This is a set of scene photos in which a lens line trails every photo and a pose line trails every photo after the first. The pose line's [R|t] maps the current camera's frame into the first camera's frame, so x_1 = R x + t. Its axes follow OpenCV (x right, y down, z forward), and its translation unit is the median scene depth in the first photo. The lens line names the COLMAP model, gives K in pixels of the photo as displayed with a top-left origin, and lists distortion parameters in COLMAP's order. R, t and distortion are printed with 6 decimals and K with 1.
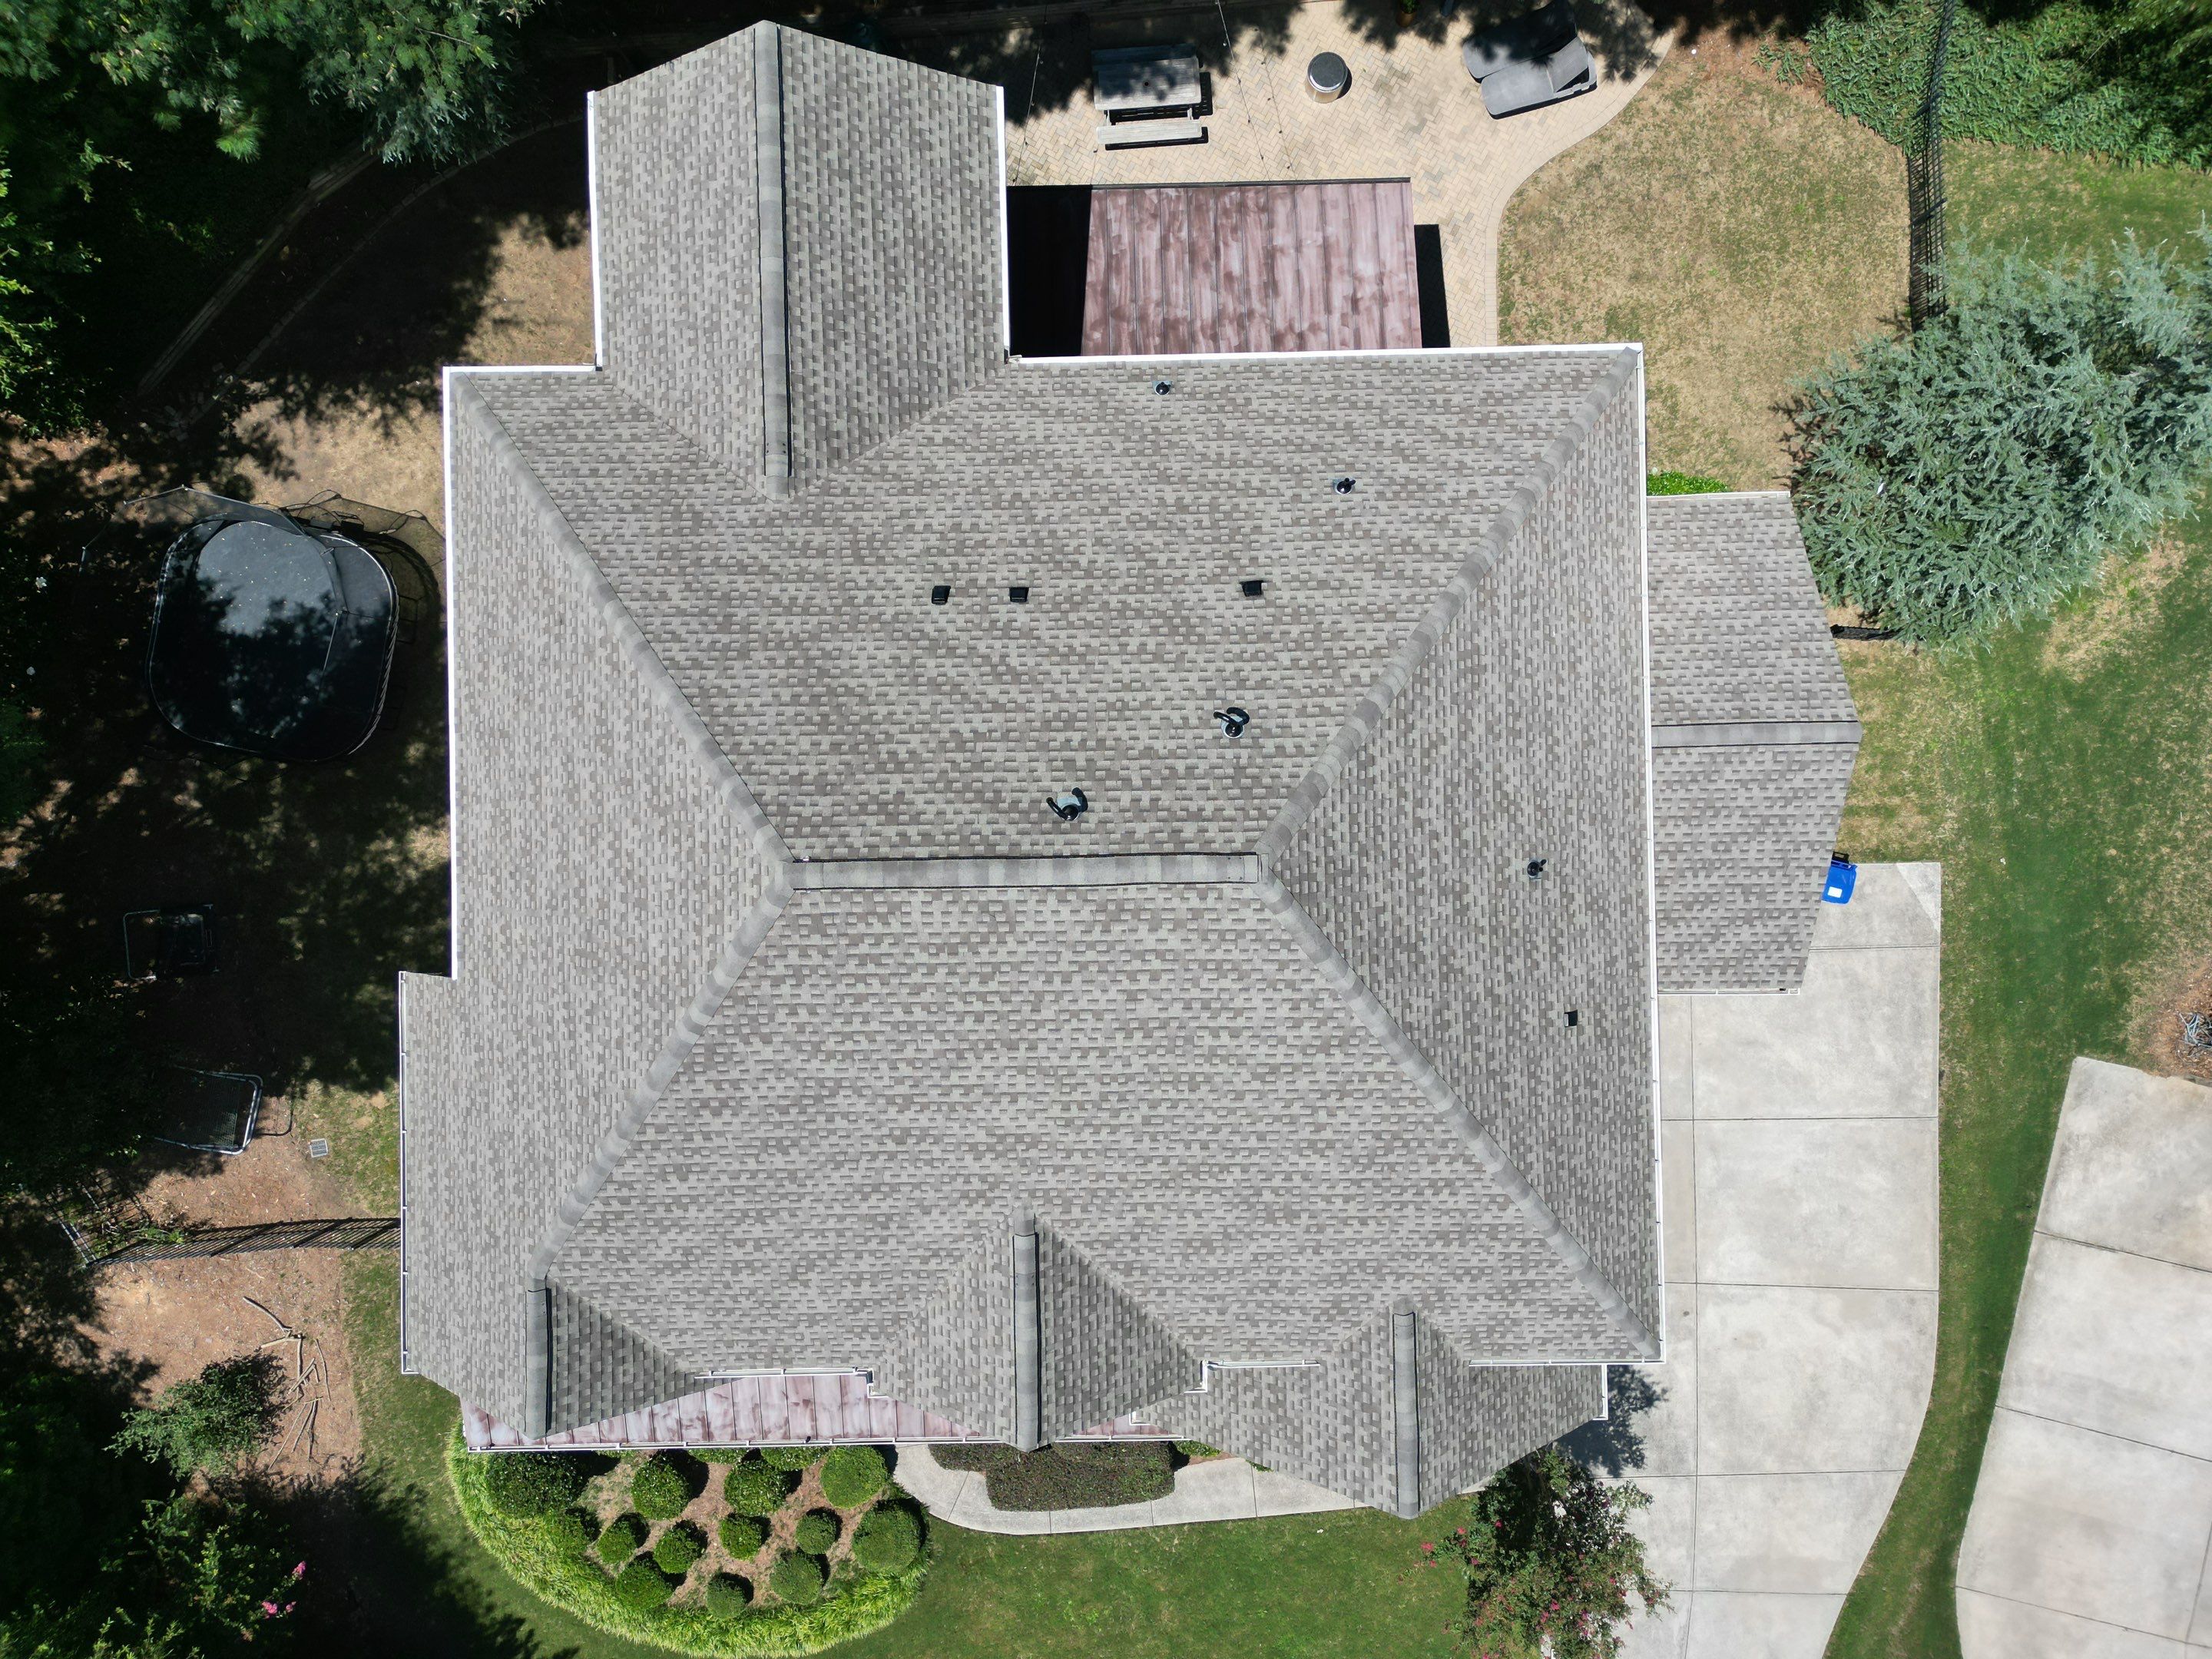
lens RADIAL K [[1550.2, 0, 1054.3], [0, 1550.2, 828.2], [0, 0, 1]] dist [0.006555, 0.001273]
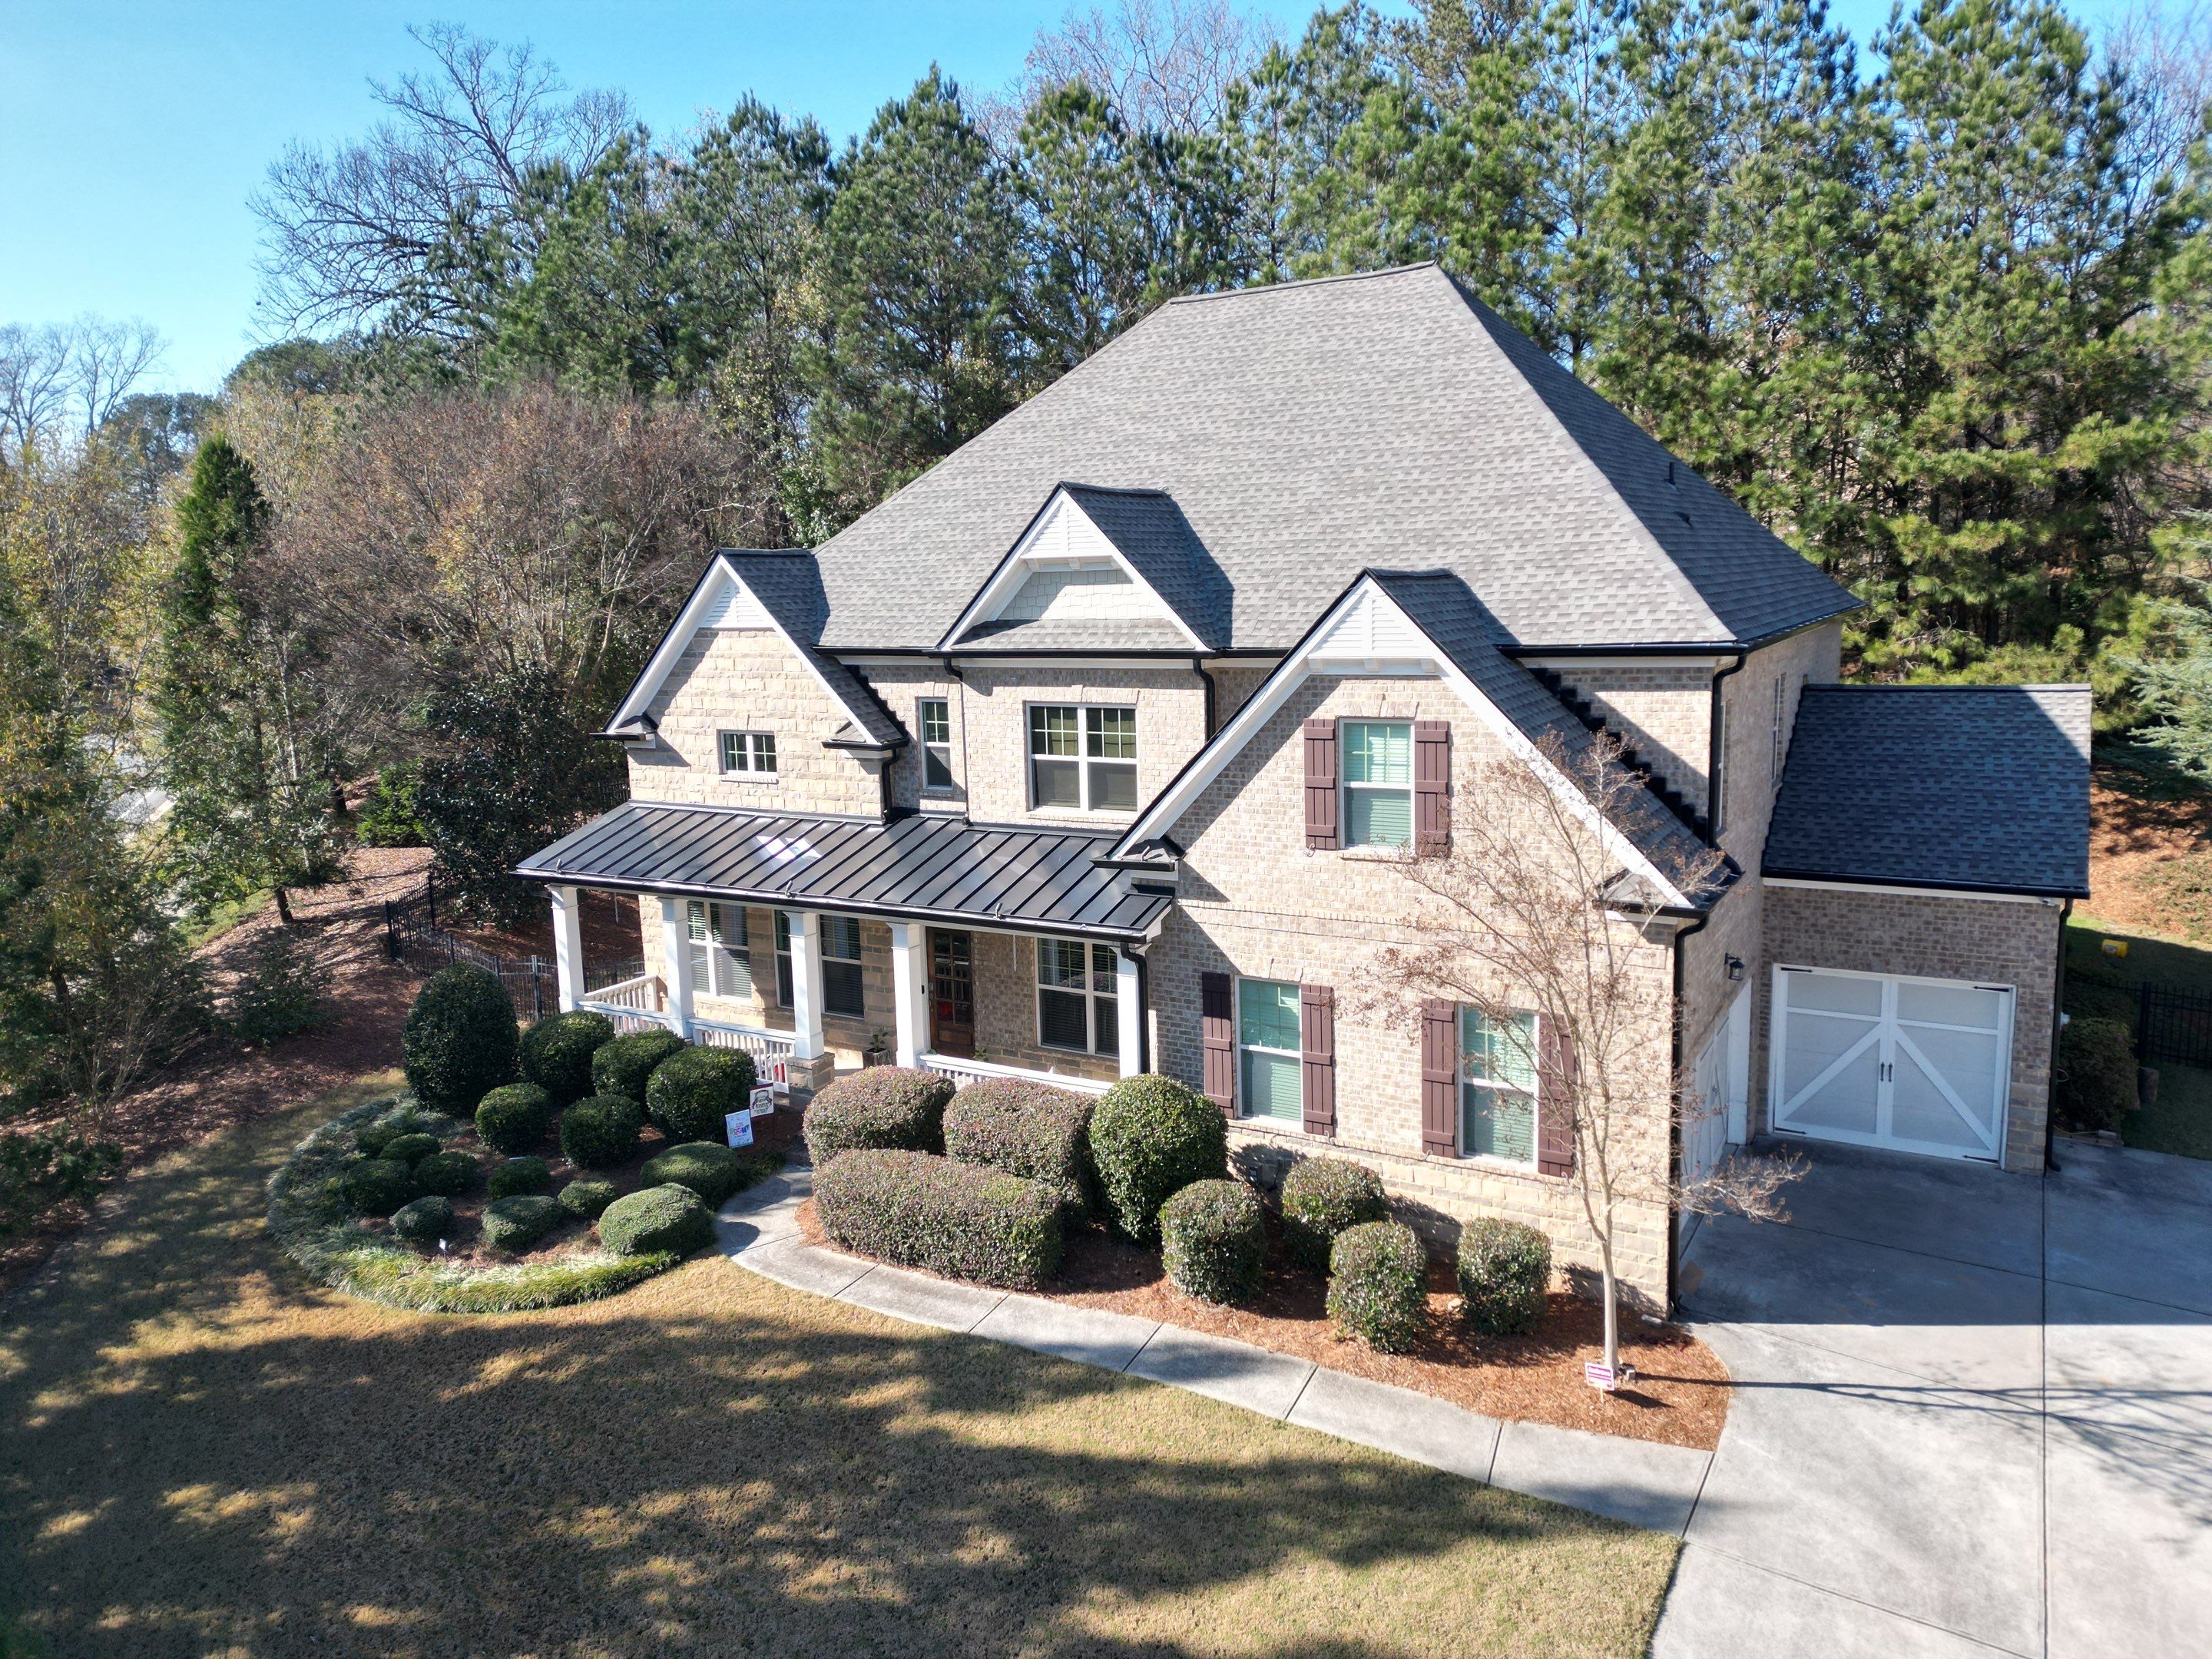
lens RADIAL K [[1503.0, 0, 1126.9], [0, 1503.0, 819.6], [0, 0, 1]] dist [0.065683, -0.001922]
pose [[0.851612, 0.100458, -0.514456, 0.487228], [-0.524104, 0.147344, -0.838811, 1.069626], [-0.008463, 0.983970, 0.178131, 0.873791]]
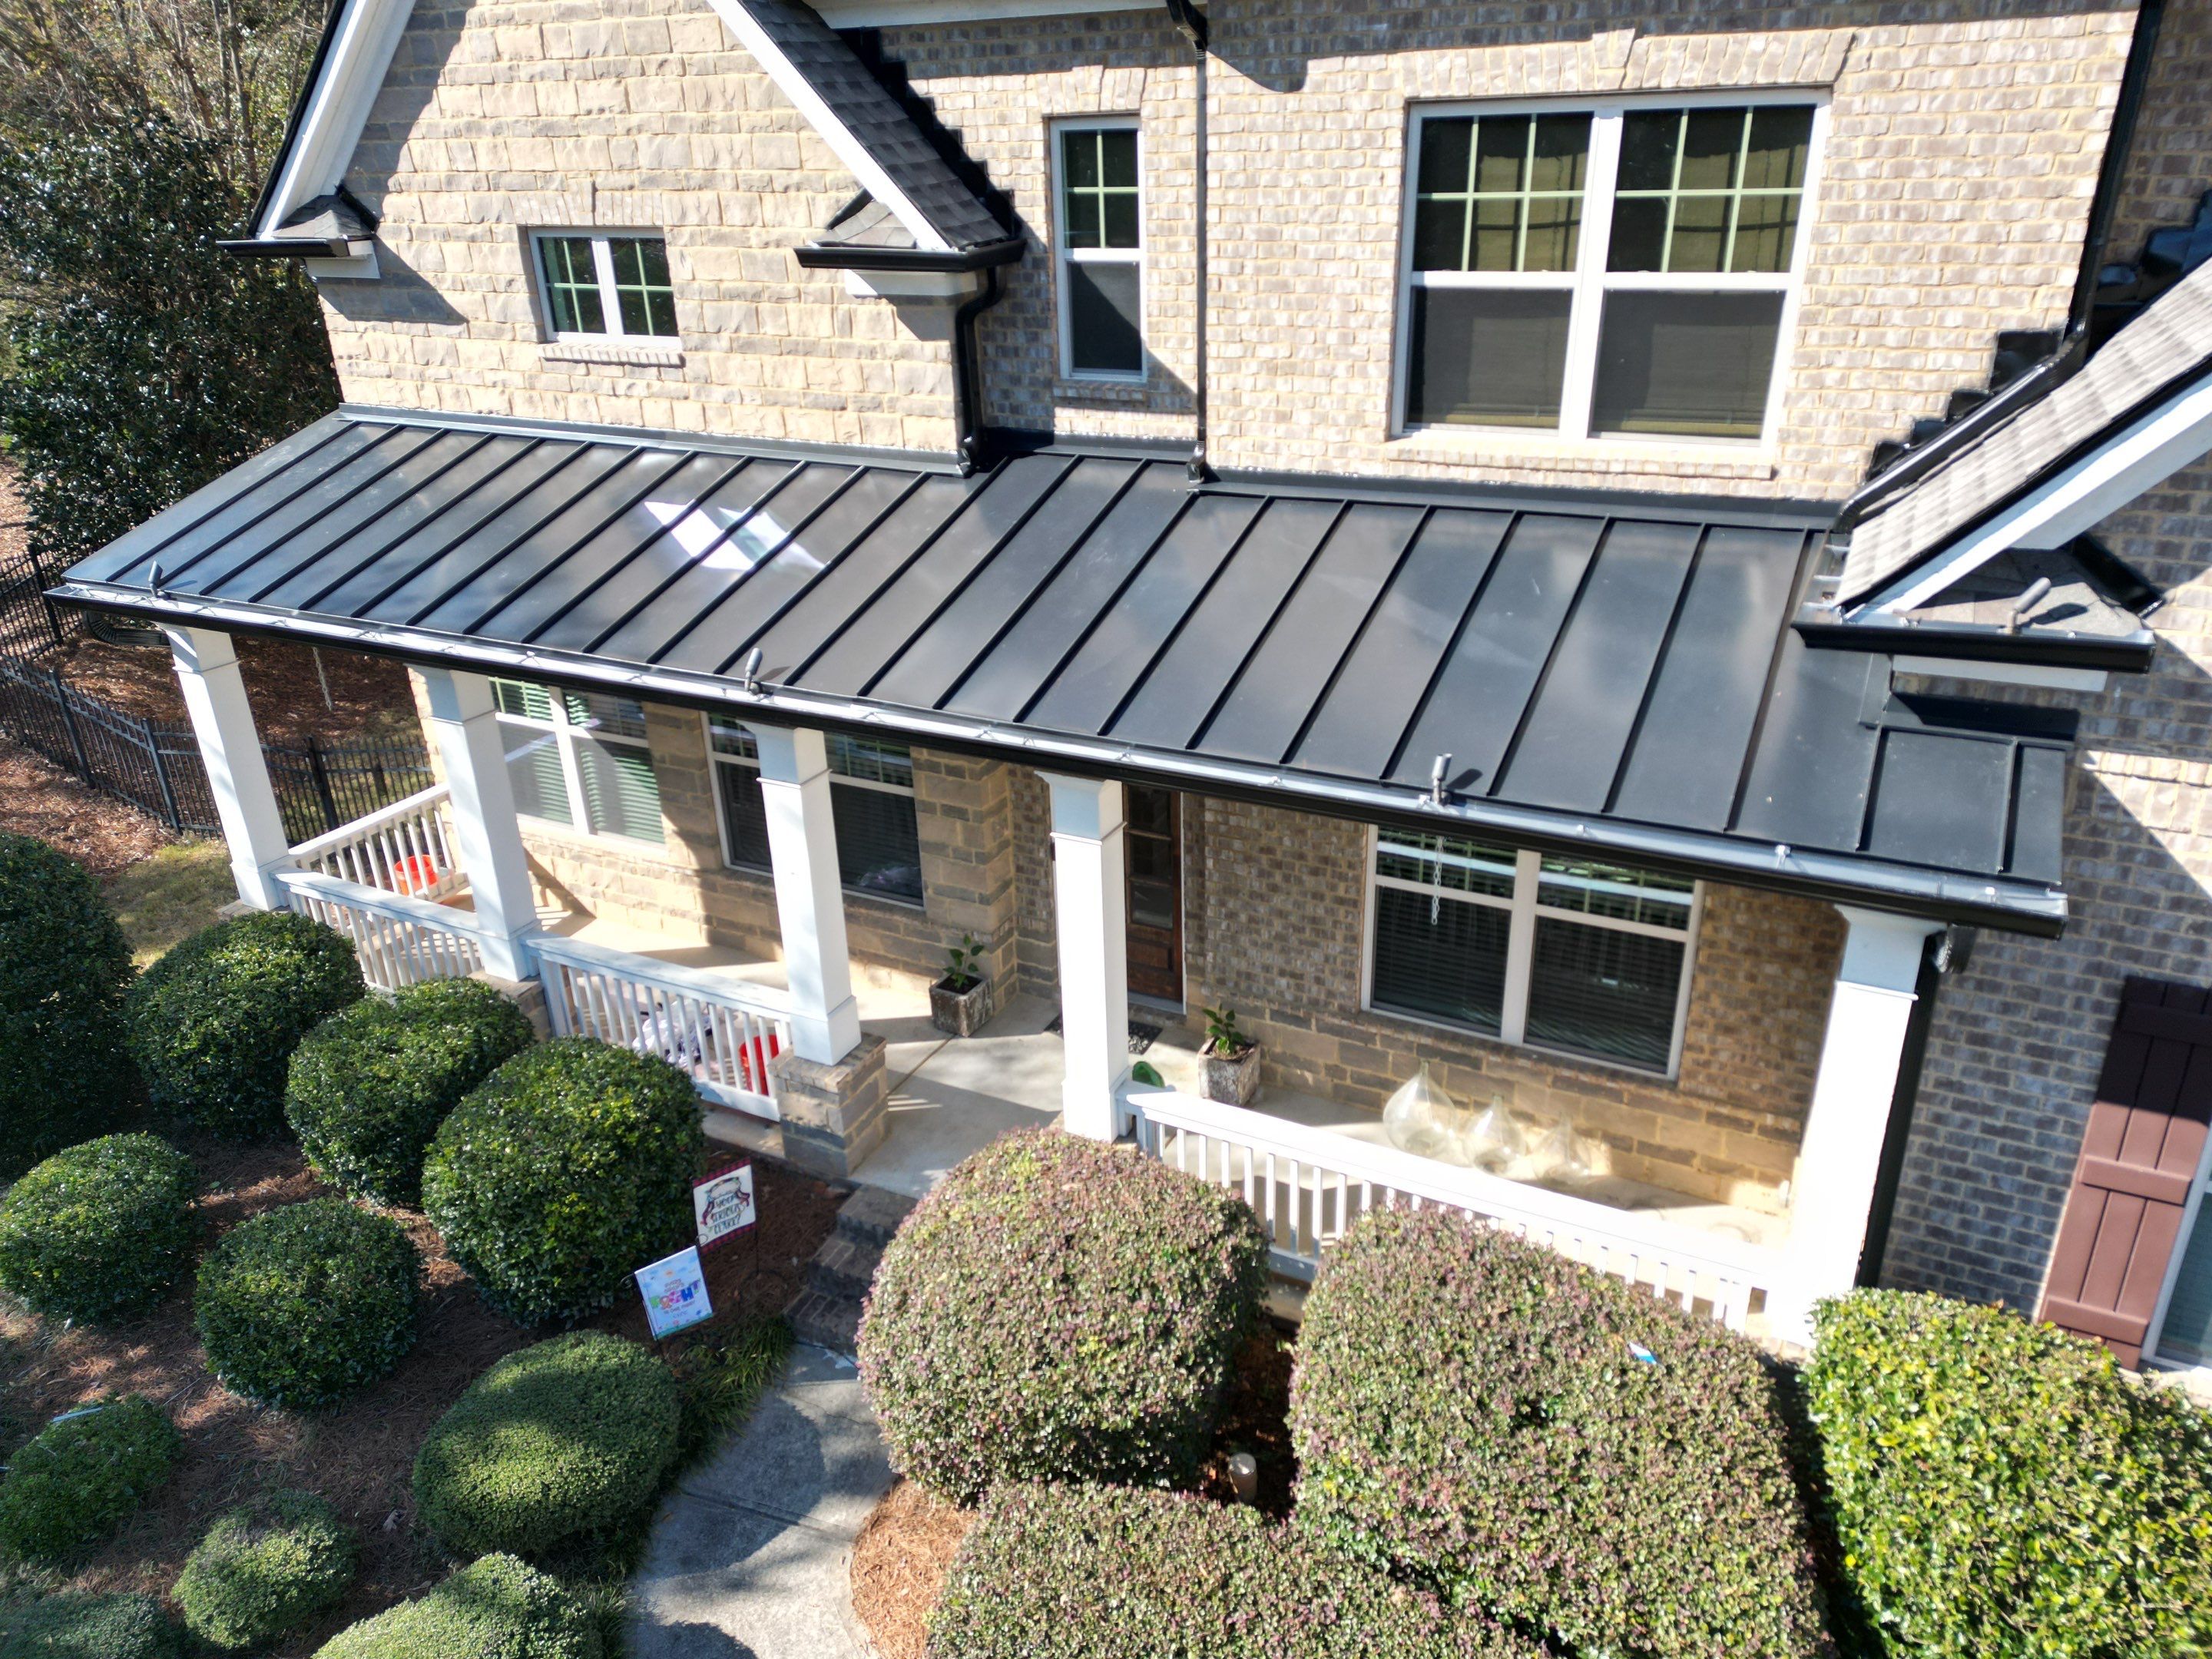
lens RADIAL K [[1541.0, 0, 1106.0], [0, 1541.0, 829.5], [0, 0, 1]] dist [0.089015, -0.084860]
pose [[0.876538, 0.213279, -0.431501, 0.070892], [-0.481296, 0.377256, -0.791222, 0.663906], [-0.005964, 0.901216, 0.433329, 0.962258]]
